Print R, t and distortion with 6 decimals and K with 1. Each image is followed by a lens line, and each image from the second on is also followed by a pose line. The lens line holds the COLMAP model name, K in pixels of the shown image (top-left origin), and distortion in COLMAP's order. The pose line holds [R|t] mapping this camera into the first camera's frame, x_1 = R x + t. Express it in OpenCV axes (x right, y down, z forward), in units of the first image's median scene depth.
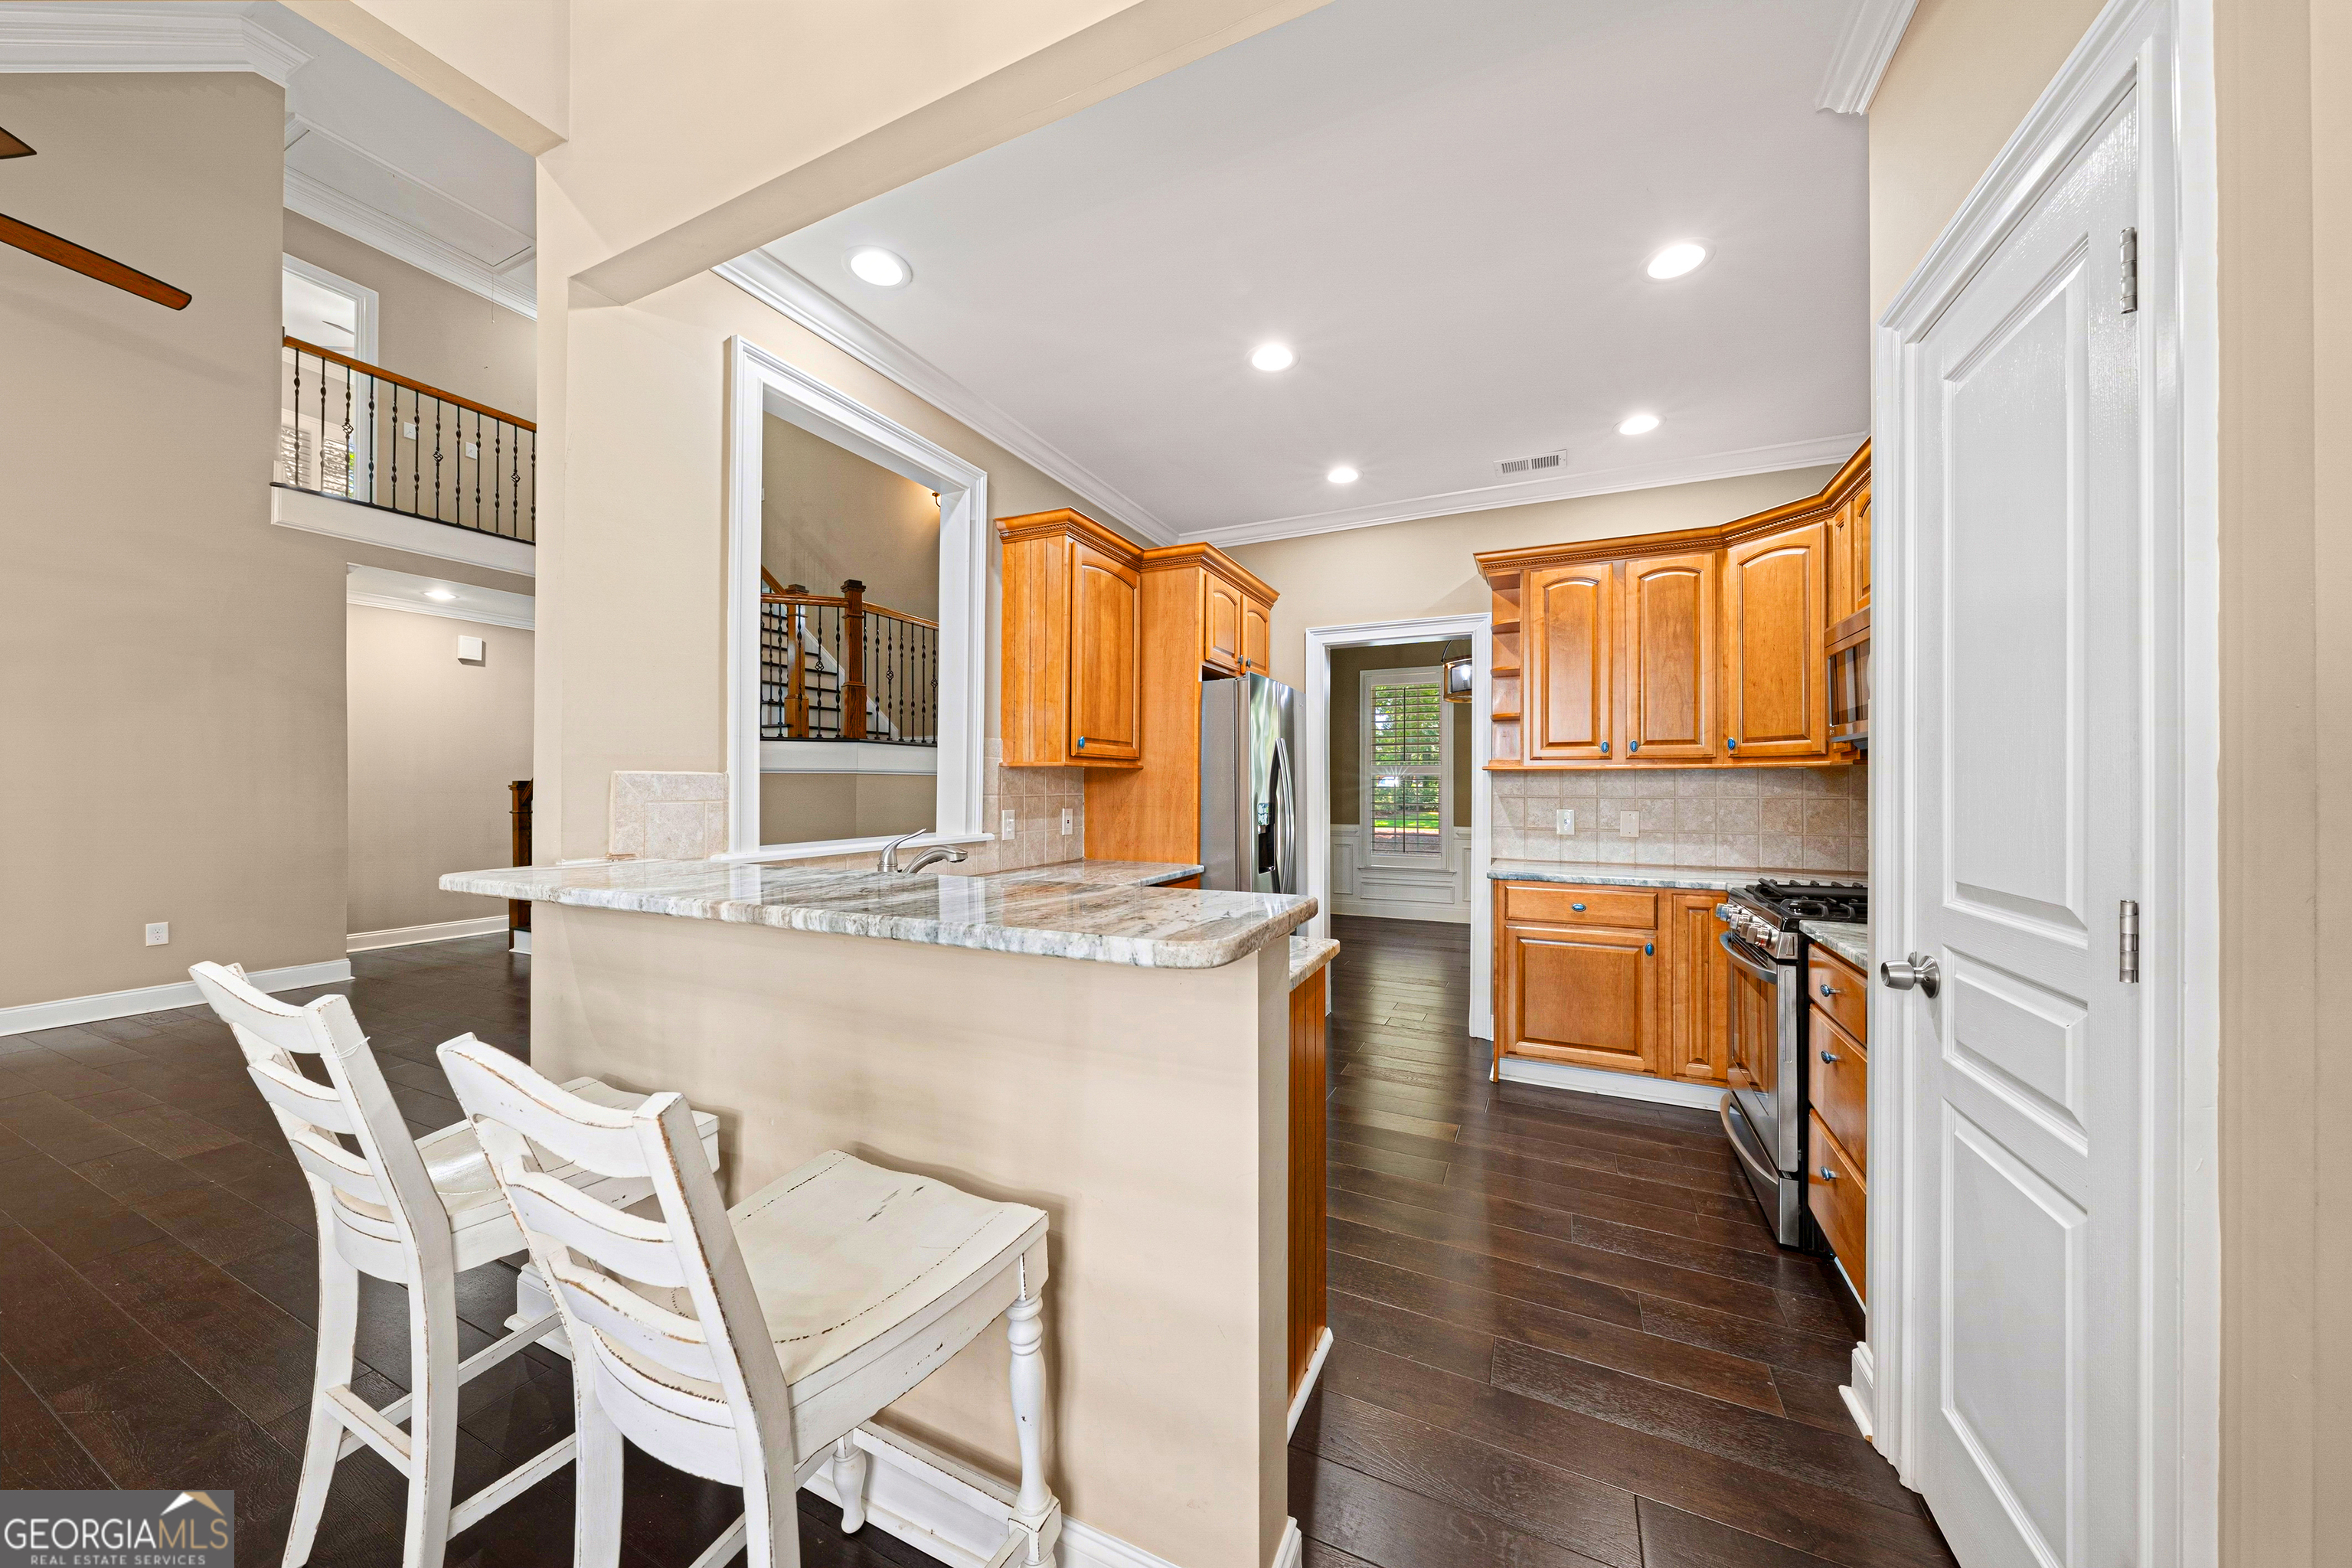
lens RADIAL K [[796.5, 0, 1174.4], [0, 796.5, 789.5], [0, 0, 1]] dist [-0.000245, -0.000053]
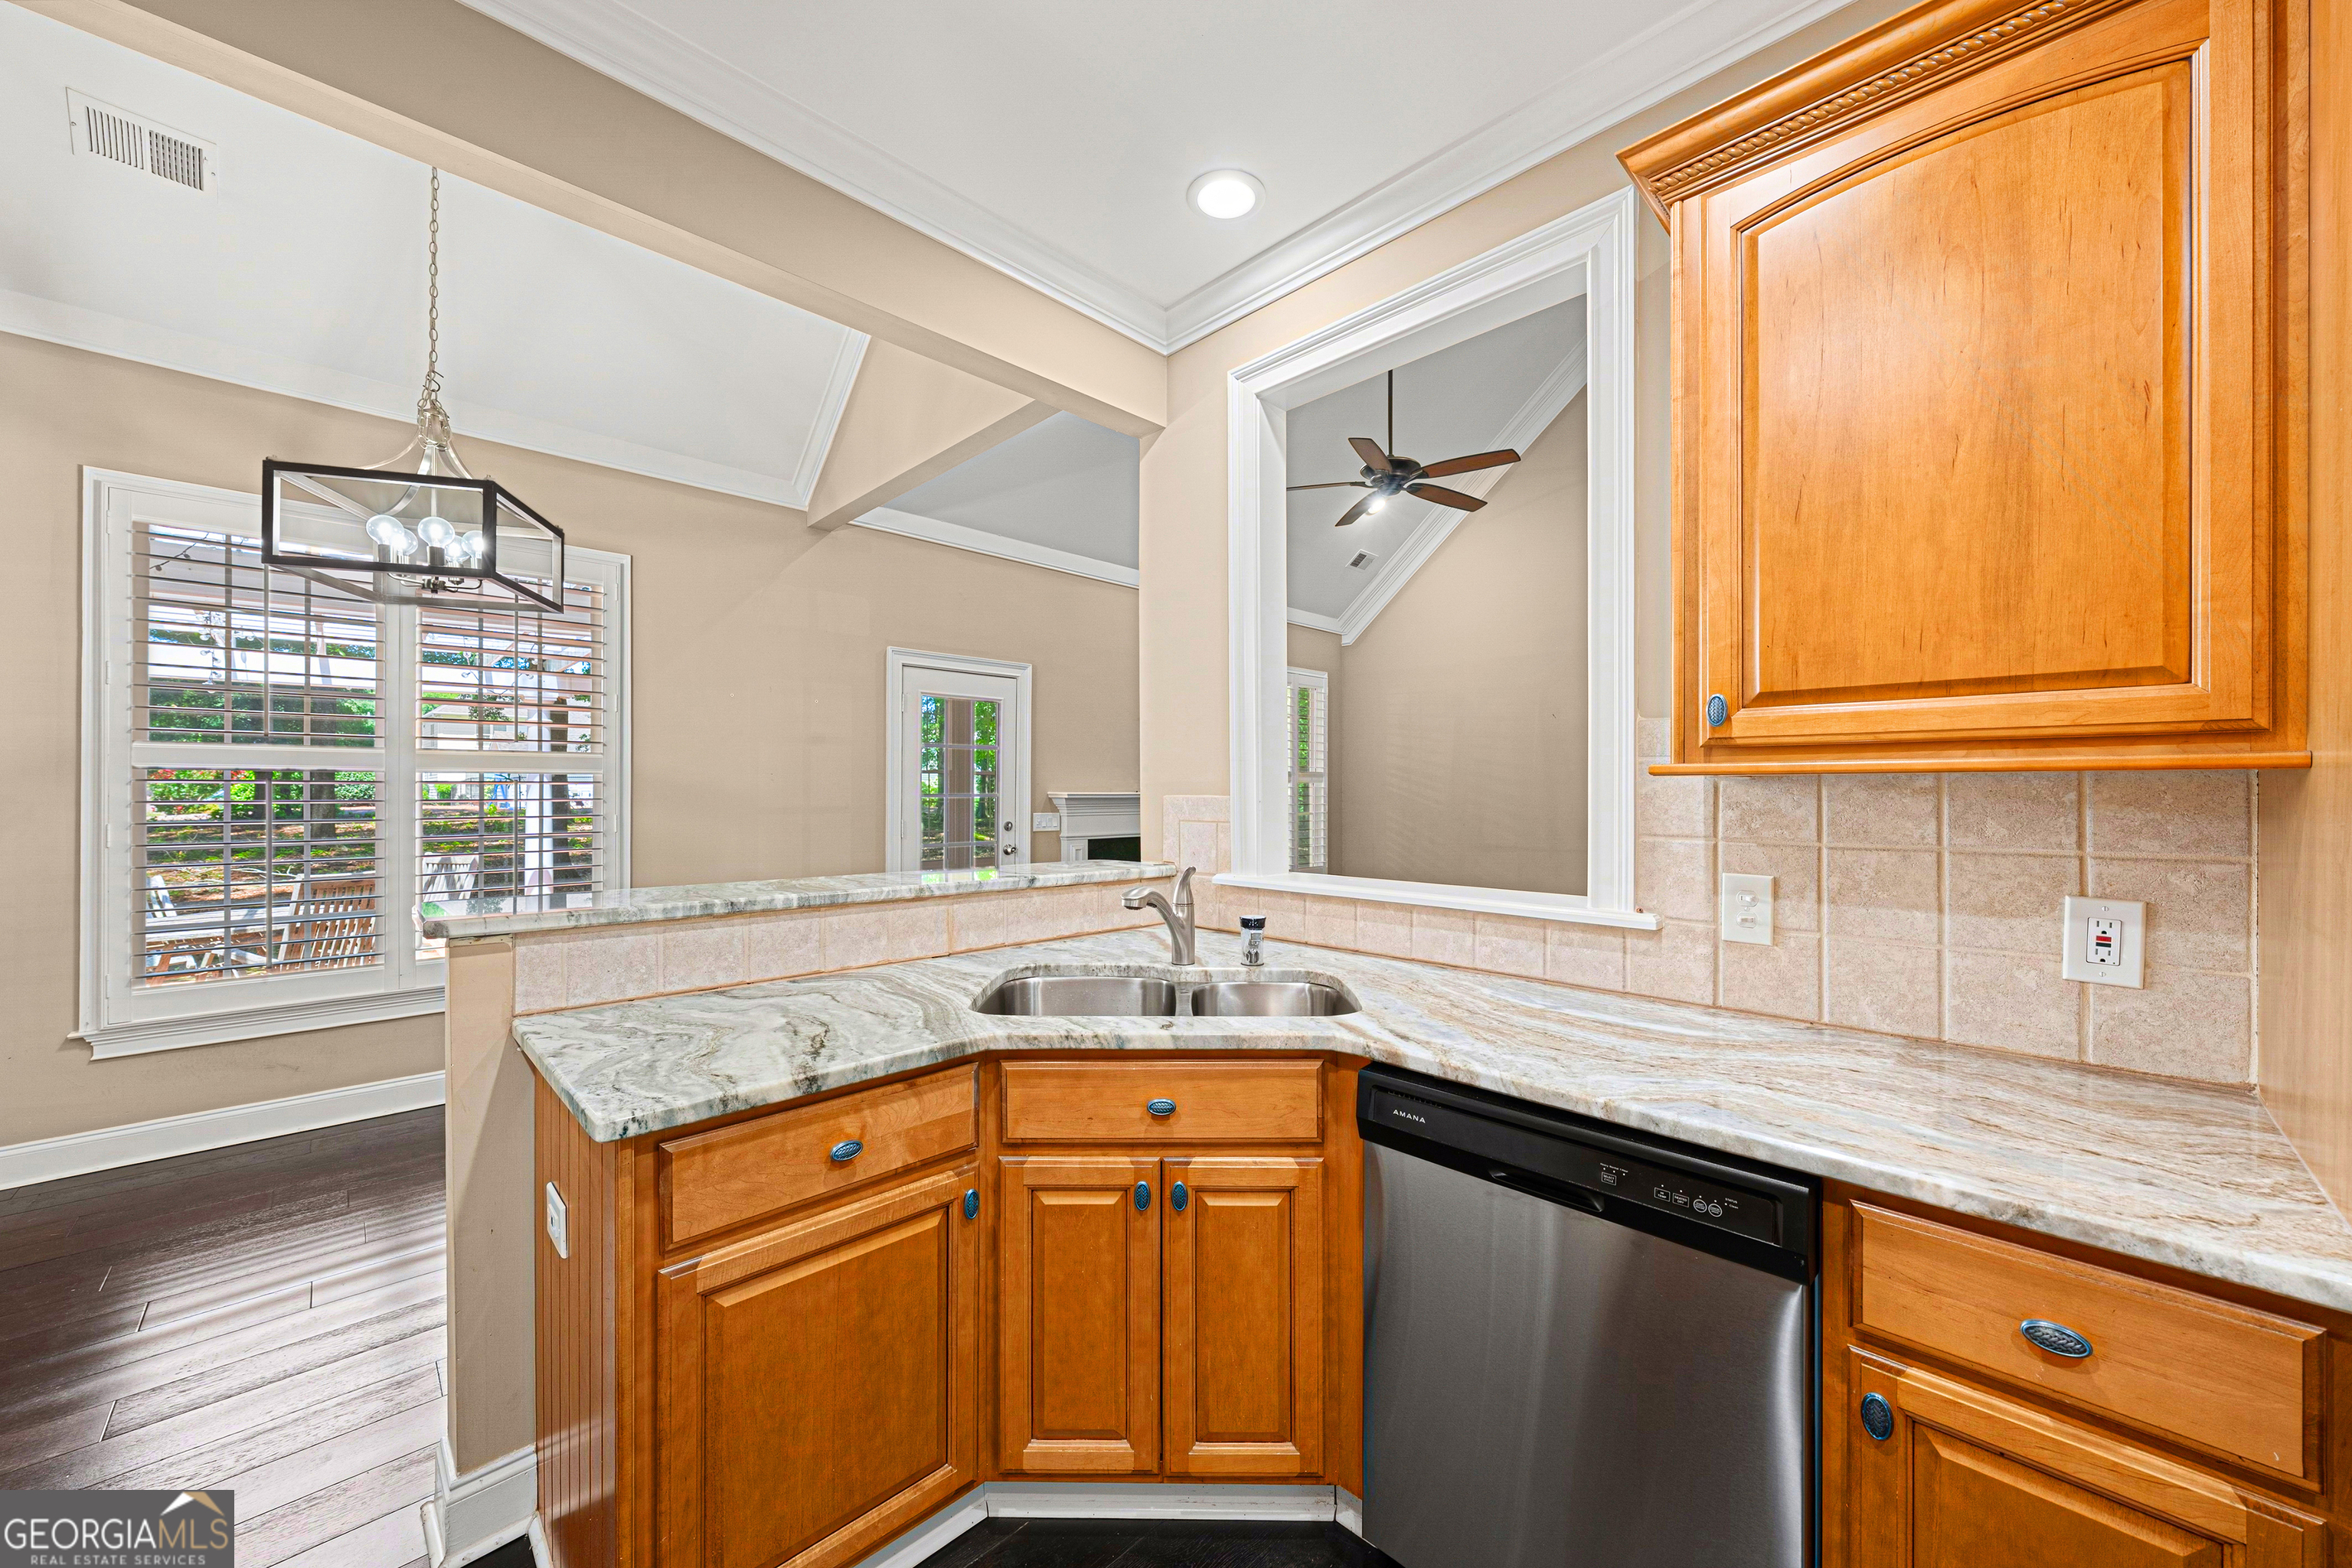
lens RADIAL K [[853.6, 0, 1176.0], [0, 853.6, 784.0], [0, 0, 1]] dist [0.000329, 0.000013]
pose [[-0.343238, -0.007884, -0.939215, 0.226869], [-0.003522, 0.999969, -0.007107, -0.012841], [0.939242, 0.000868, -0.343255, 0.583911]]
